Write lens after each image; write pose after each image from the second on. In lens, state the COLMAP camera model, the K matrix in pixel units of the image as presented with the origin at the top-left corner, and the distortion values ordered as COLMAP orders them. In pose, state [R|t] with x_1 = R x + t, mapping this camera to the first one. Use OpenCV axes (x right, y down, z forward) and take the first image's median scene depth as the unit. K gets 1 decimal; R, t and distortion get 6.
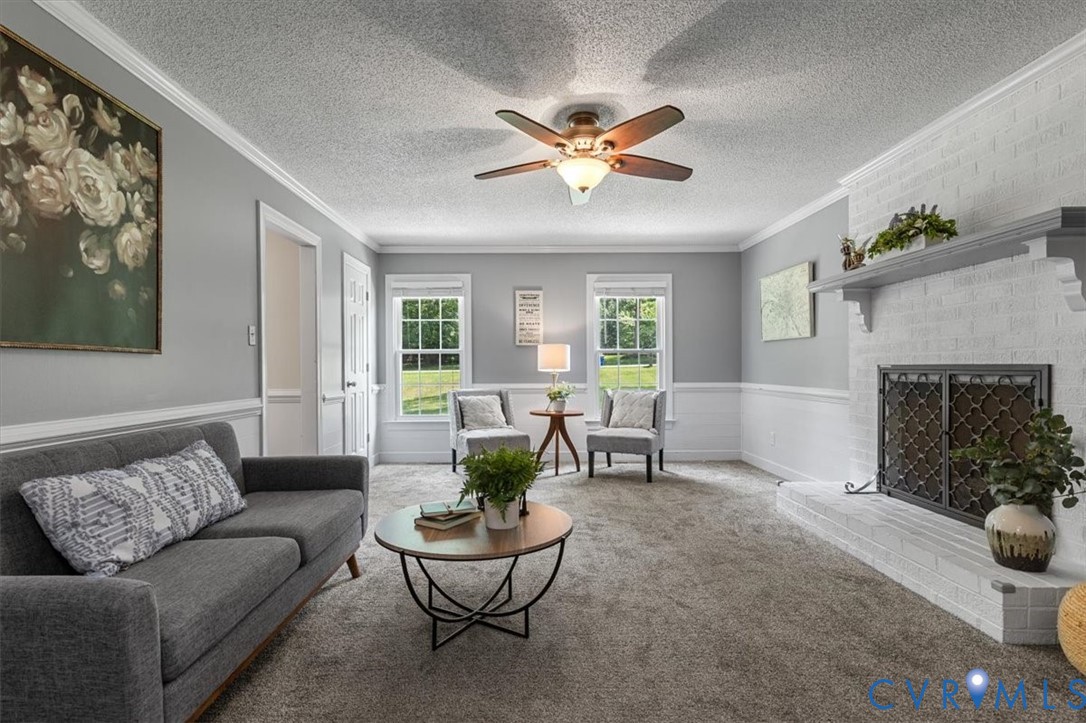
lens RADIAL K [[482.1, 0, 557.3], [0, 482.1, 369.6], [0, 0, 1]] dist [0.007031, -0.000699]
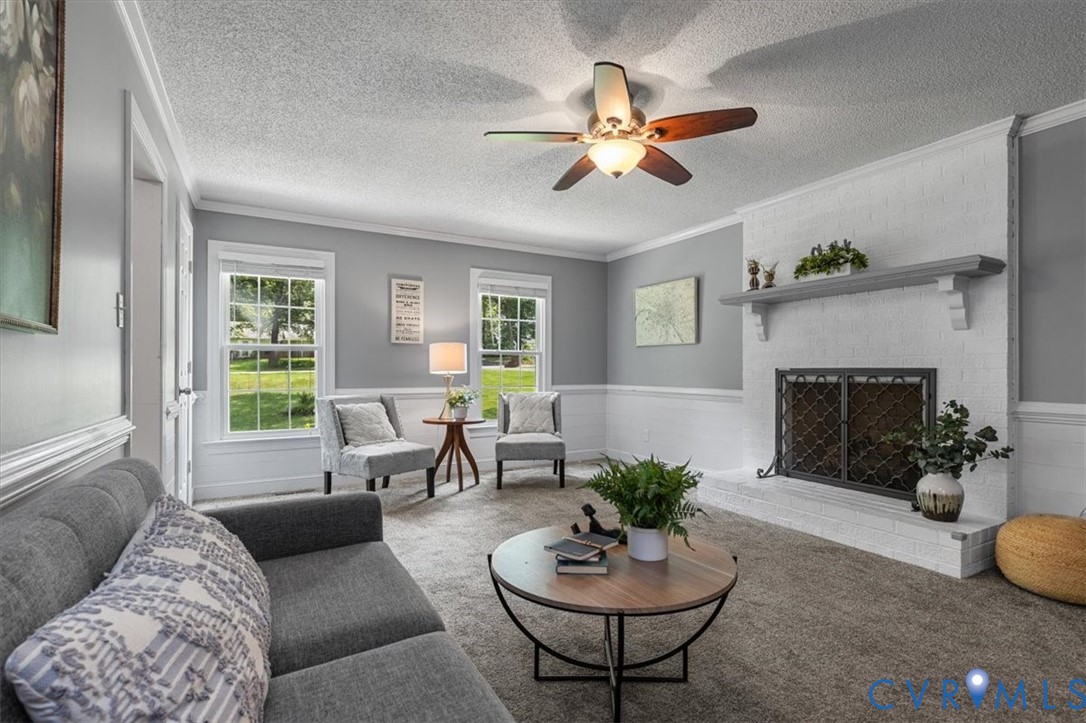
lens RADIAL K [[482.1, 0, 561.8], [0, 482.1, 368.6], [0, 0, 1]] dist [0.007031, -0.000699]
pose [[0.886196, 0.007157, 0.463254, -0.364442], [-0.002721, 0.999944, -0.010243, 0.004835], [-0.463302, 0.007817, 0.886166, 0.184870]]
